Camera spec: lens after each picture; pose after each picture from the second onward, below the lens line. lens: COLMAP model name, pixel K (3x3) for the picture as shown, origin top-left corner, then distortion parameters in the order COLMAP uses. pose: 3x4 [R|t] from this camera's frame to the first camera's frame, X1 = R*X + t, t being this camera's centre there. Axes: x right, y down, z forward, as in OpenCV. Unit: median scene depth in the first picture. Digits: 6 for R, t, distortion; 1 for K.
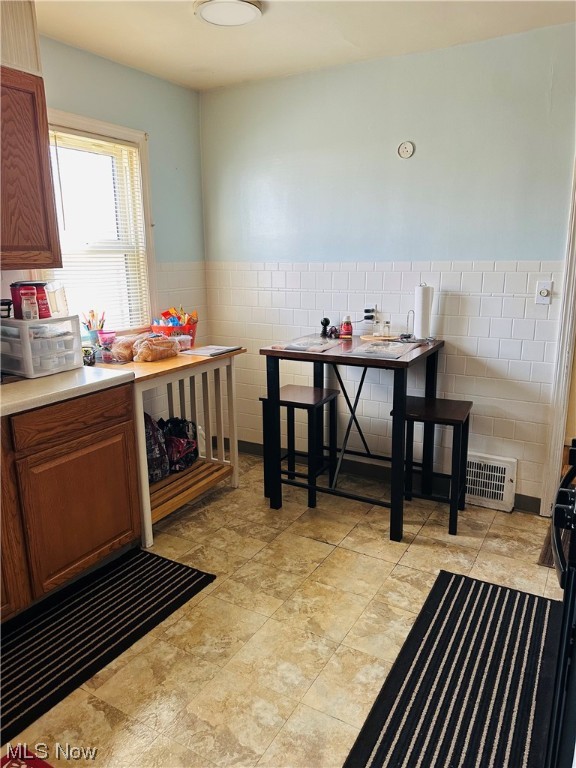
lens RADIAL K [[548.4, 0, 288.1], [0, 548.4, 381.2], [0, 0, 1]] dist [0.100276, -0.130446]
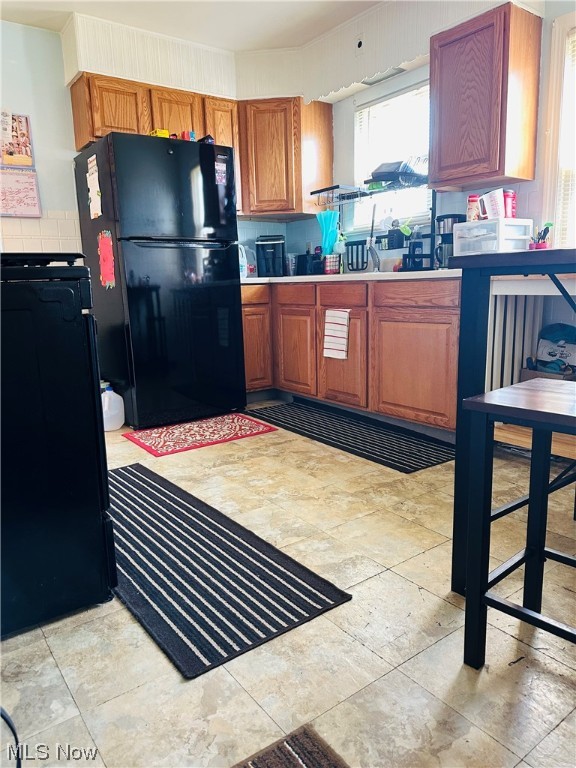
lens RADIAL K [[548.4, 0, 289.2], [0, 548.4, 386.1], [0, 0, 1]] dist [0.100276, -0.130446]
pose [[-0.410962, 0.177034, -0.894298, 0.924046], [-0.183092, 0.944949, 0.271197, -0.032746], [0.893078, 0.275191, -0.355925, 1.254065]]
